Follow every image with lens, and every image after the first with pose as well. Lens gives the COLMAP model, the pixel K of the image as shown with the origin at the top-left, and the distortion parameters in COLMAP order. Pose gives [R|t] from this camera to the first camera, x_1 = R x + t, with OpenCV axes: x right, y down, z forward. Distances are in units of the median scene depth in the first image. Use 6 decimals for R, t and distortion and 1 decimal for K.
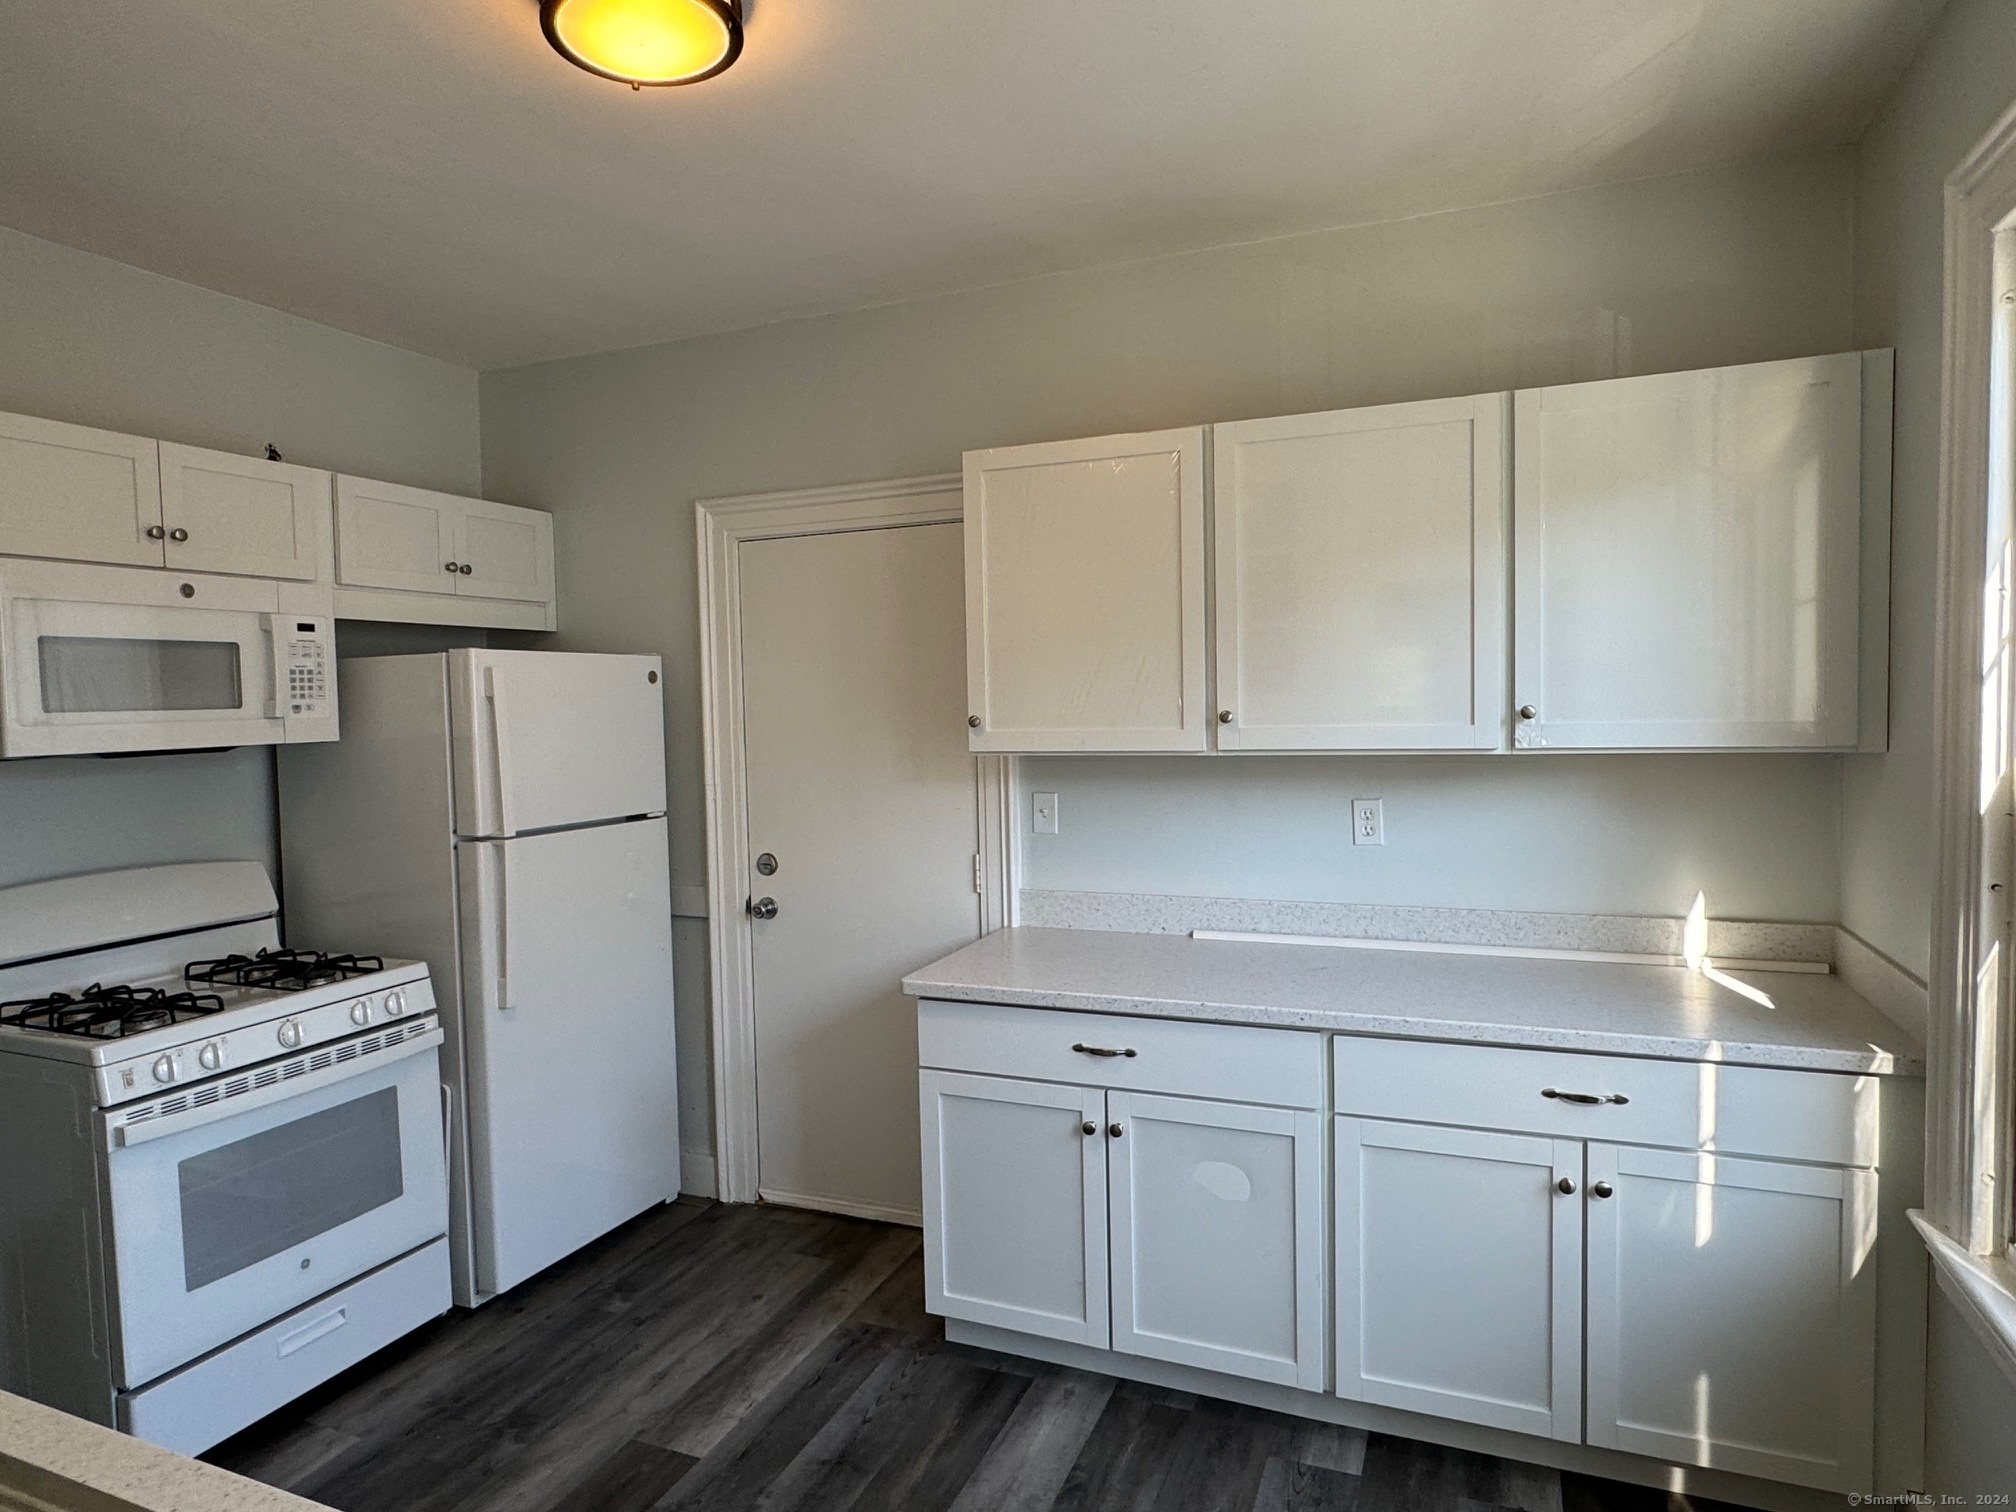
lens RADIAL K [[1143.5, 0, 1024.3], [0, 1143.5, 764.7], [0, 0, 1]] dist [-0.001874, -0.001205]
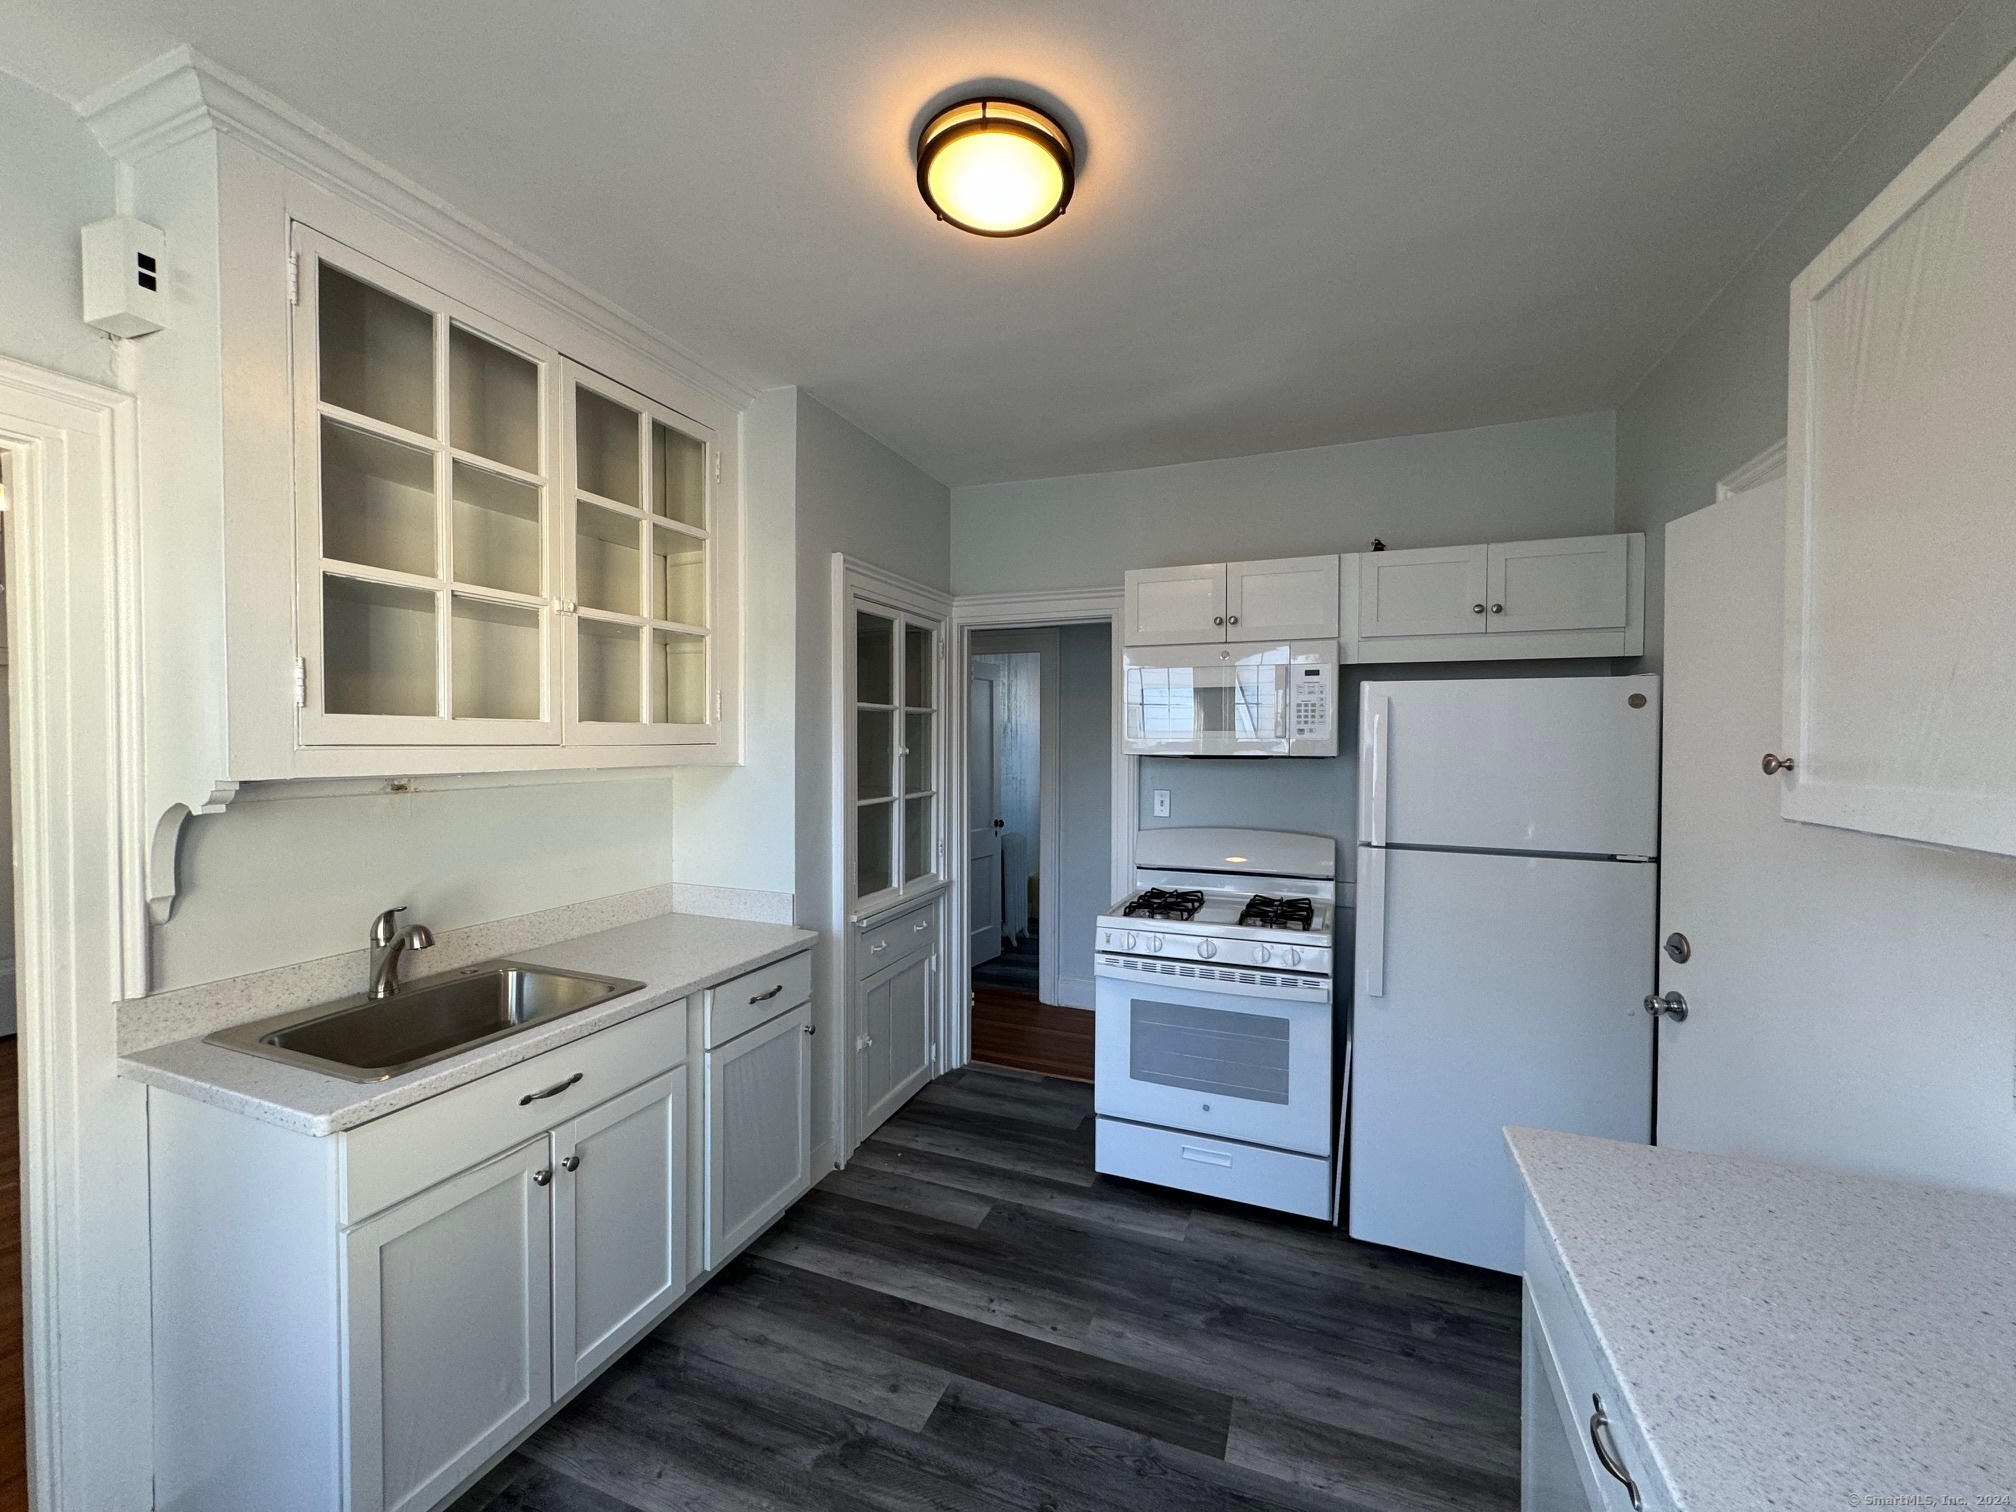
lens RADIAL K [[804.5, 0, 1009.4], [0, 804.5, 750.9], [0, 0, 1]] dist [-0.005110, 0.001403]
pose [[0.020476, 0.032395, -0.999265, 0.360996], [-0.063709, 0.997486, 0.031032, -0.034432], [0.997758, 0.063027, 0.022489, 0.655812]]
